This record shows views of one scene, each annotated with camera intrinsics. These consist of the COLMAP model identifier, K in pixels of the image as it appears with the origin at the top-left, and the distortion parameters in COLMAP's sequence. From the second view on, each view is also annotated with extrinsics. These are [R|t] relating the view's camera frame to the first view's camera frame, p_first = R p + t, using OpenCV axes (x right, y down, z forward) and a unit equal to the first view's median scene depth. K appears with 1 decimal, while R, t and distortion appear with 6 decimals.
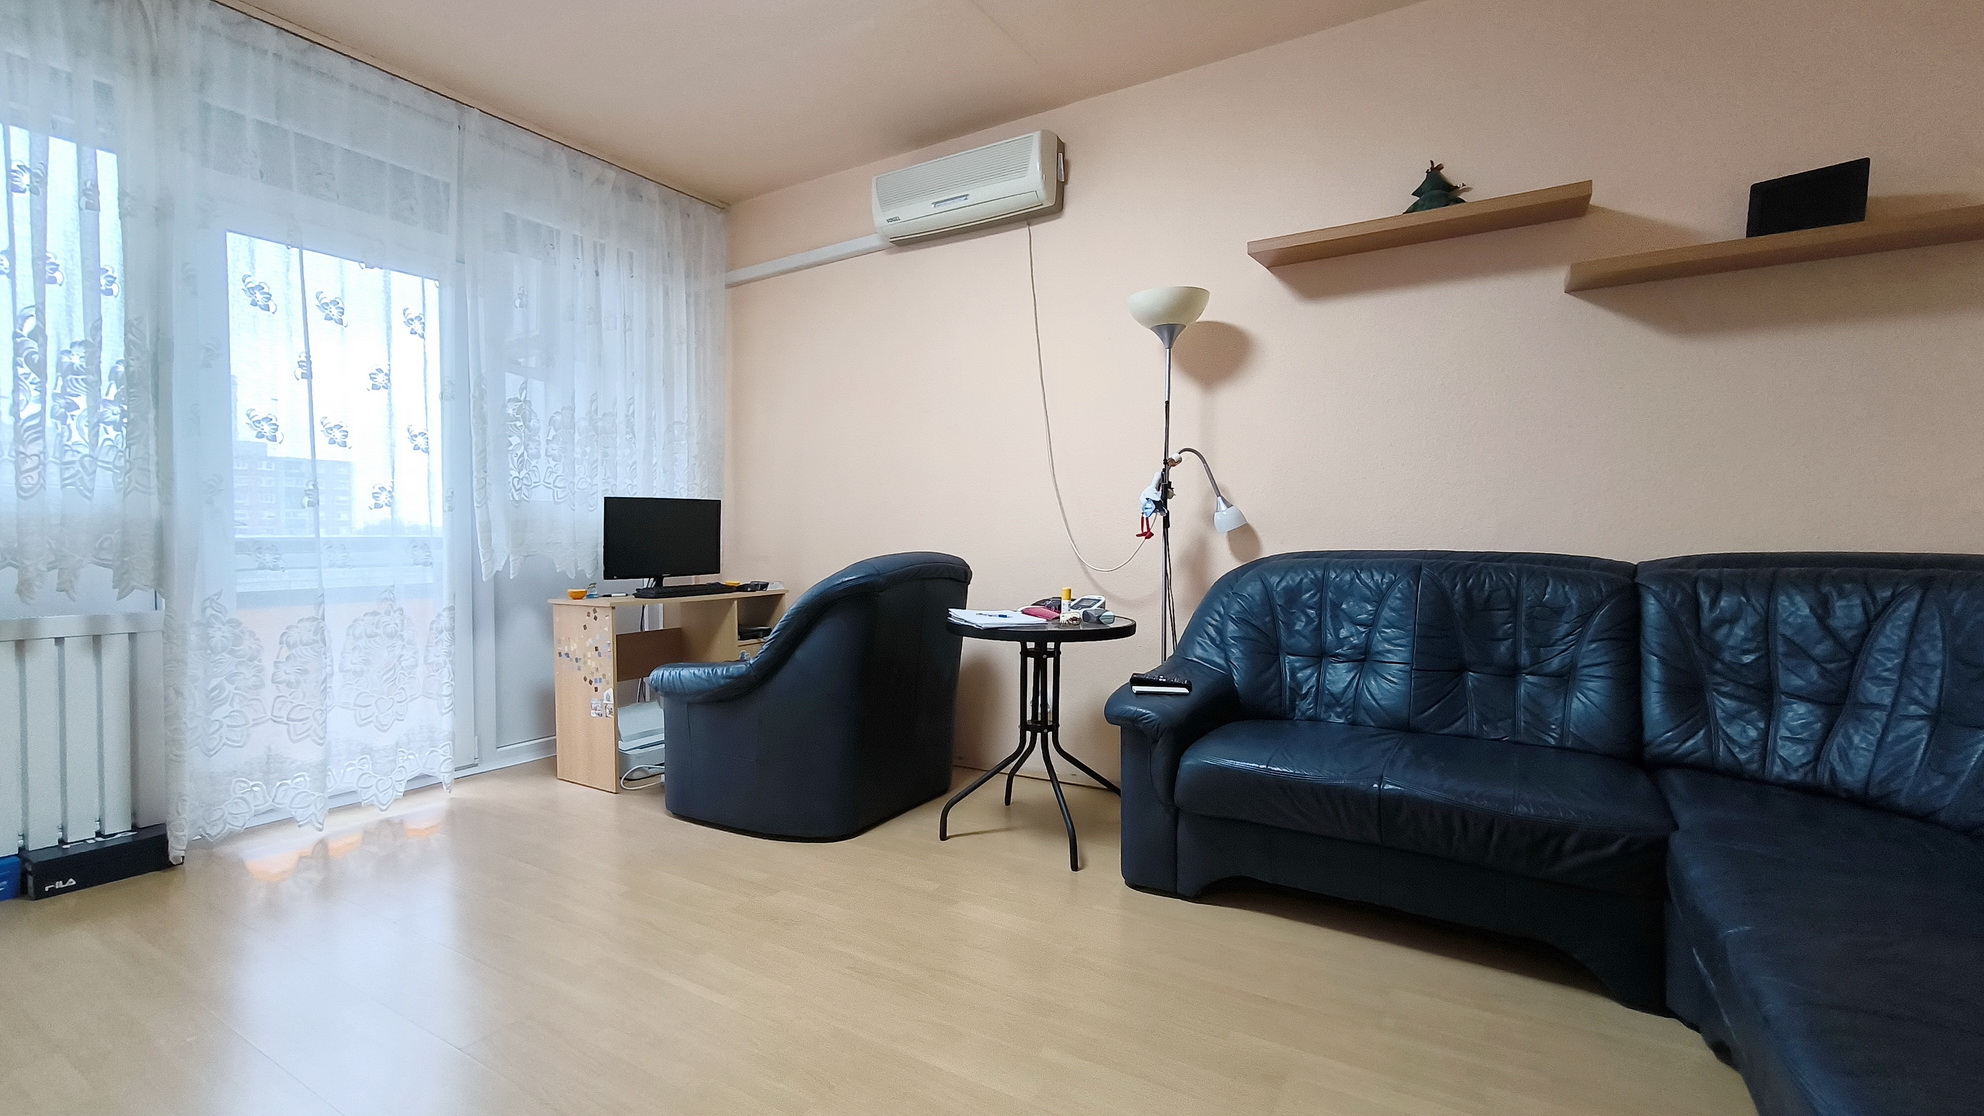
lens RADIAL K [[865.7, 0, 992.0], [0, 865.7, 558.0], [0, 0, 1]] dist [-0.000739, 0.011434]
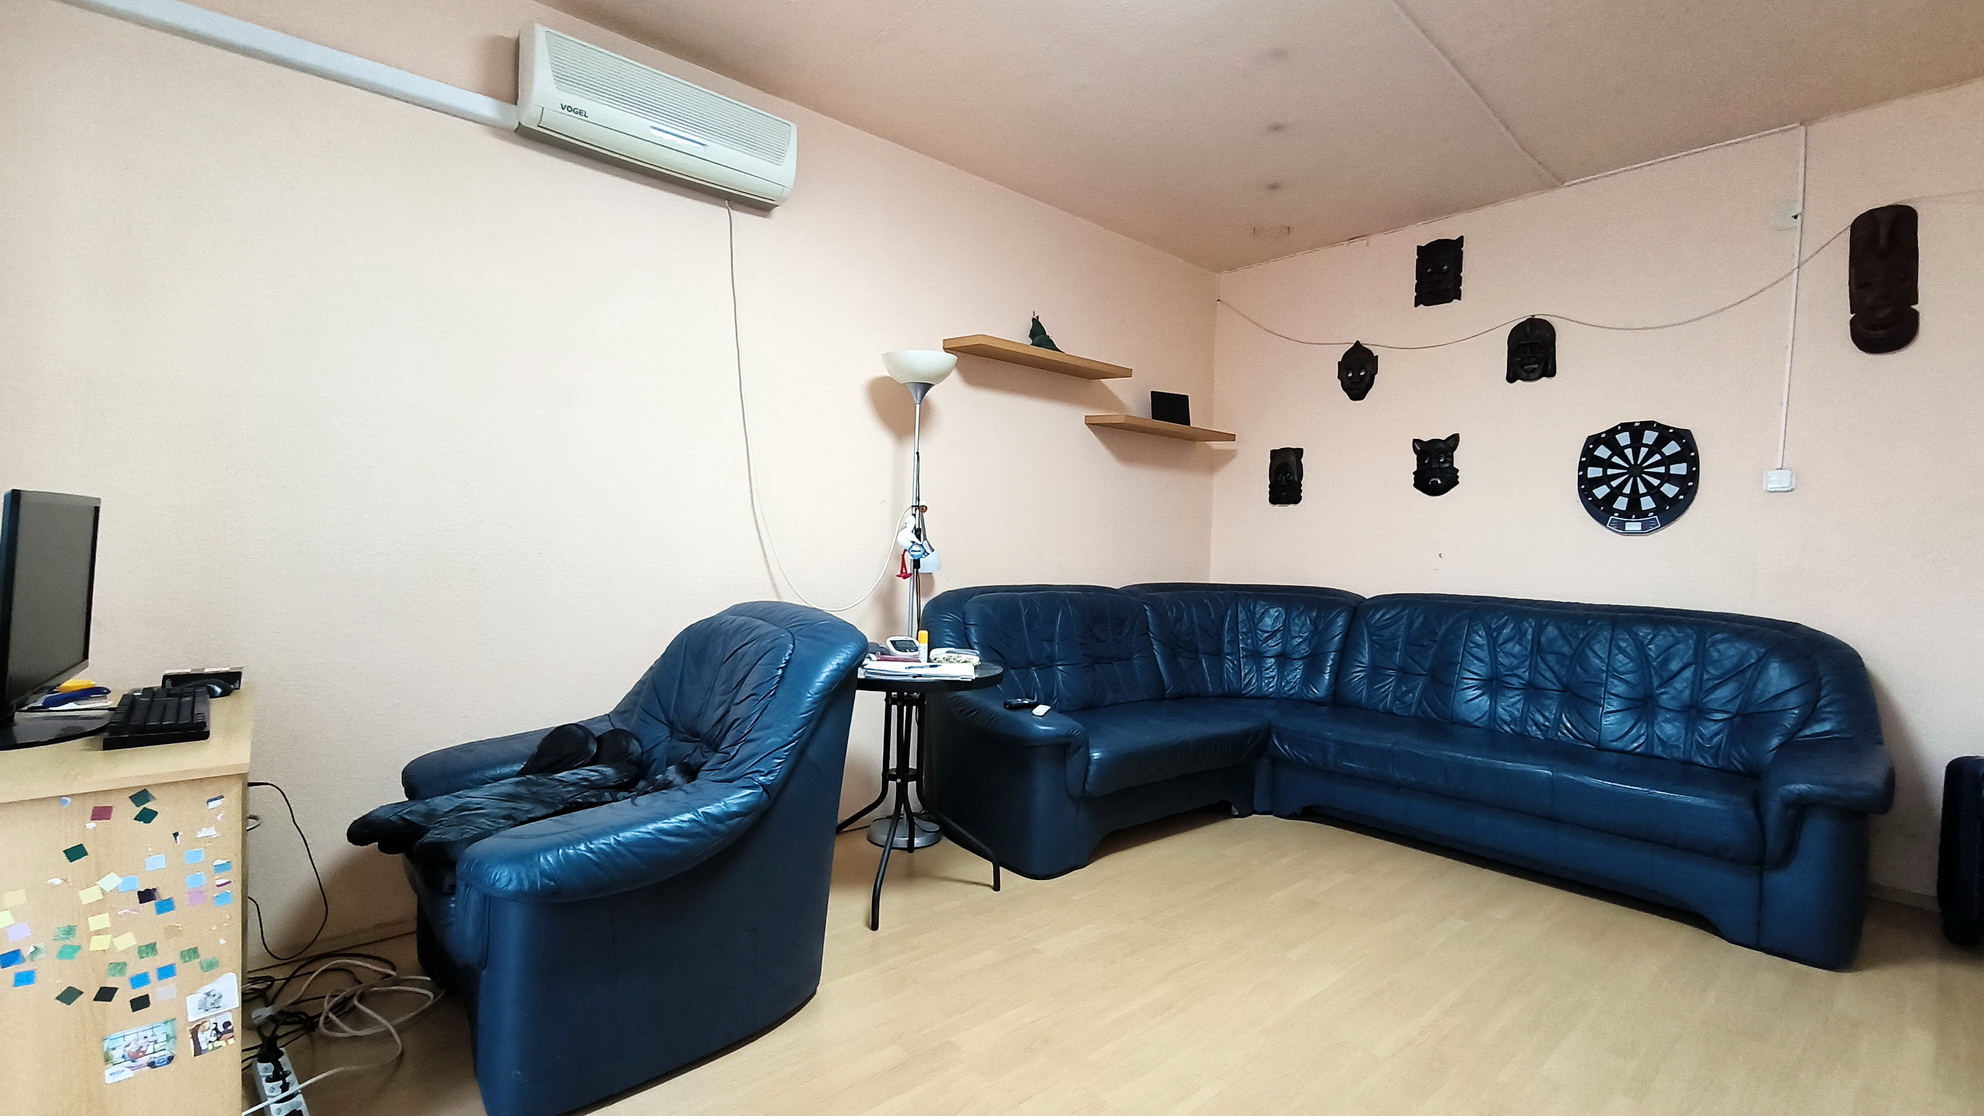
lens RADIAL K [[865.7, 0, 992.0], [0, 865.7, 558.0], [0, 0, 1]] dist [-0.000739, 0.011434]
pose [[0.289389, -0.003131, 0.957207, -0.828806], [0.000486, 0.999995, 0.003124, -0.052837], [-0.957212, -0.000439, 0.289389, 0.607399]]
